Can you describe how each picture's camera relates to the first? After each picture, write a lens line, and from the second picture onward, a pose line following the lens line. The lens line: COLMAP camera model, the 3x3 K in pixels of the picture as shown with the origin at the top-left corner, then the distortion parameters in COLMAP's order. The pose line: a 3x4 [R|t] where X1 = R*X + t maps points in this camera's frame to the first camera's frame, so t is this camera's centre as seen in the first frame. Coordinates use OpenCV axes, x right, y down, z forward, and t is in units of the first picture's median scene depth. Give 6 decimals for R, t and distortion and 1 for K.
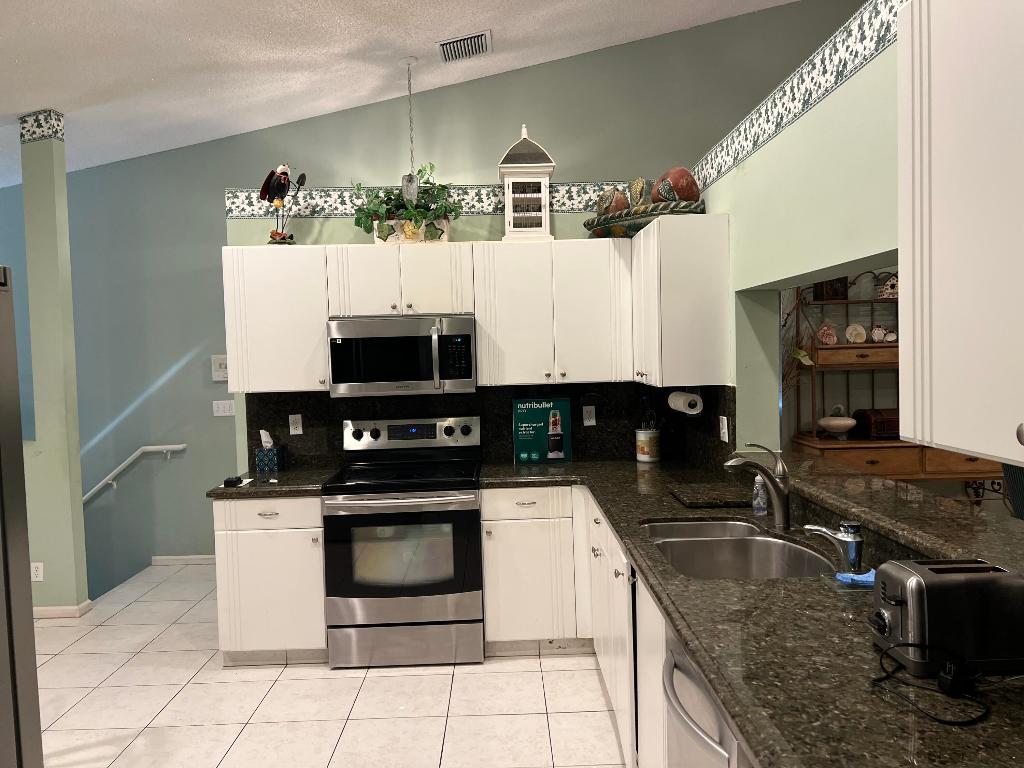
lens RADIAL K [[767.7, 0, 514.8], [0, 767.7, 387.8], [0, 0, 1]] dist [0.060497, -0.075352]
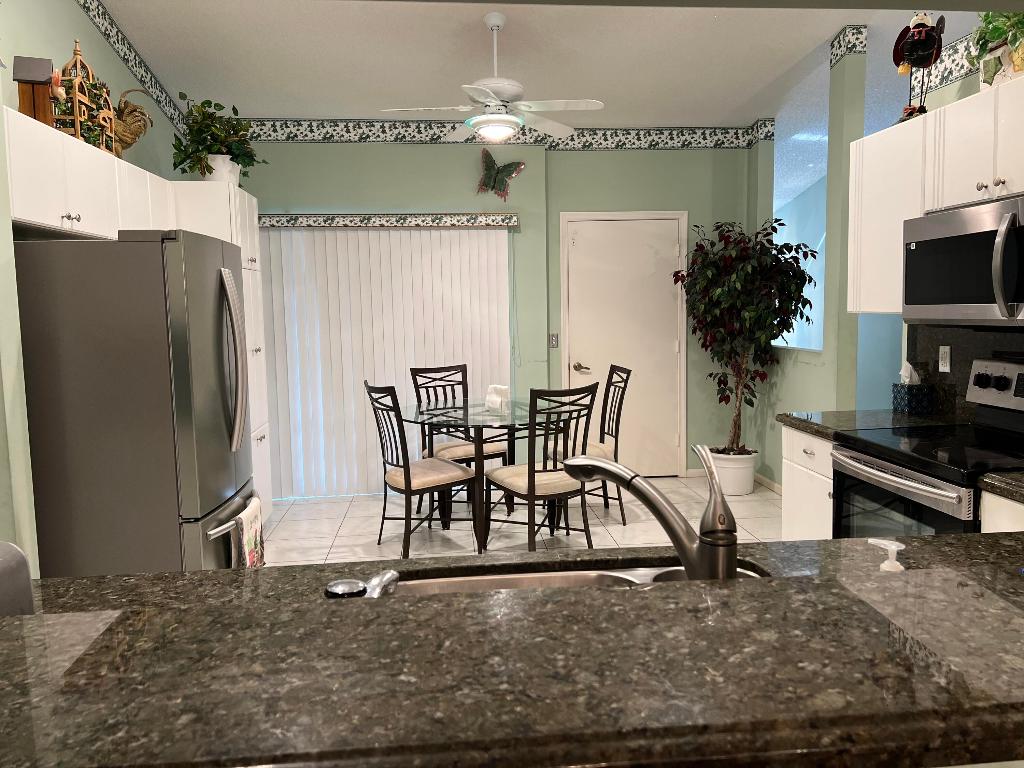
lens RADIAL K [[767.7, 0, 514.8], [0, 767.7, 387.8], [0, 0, 1]] dist [0.060497, -0.075352]
pose [[0.073749, 0.136203, -0.987932, 0.485190], [-0.038167, 0.990289, 0.133679, -0.011625], [0.996546, 0.027847, 0.078231, 0.570110]]
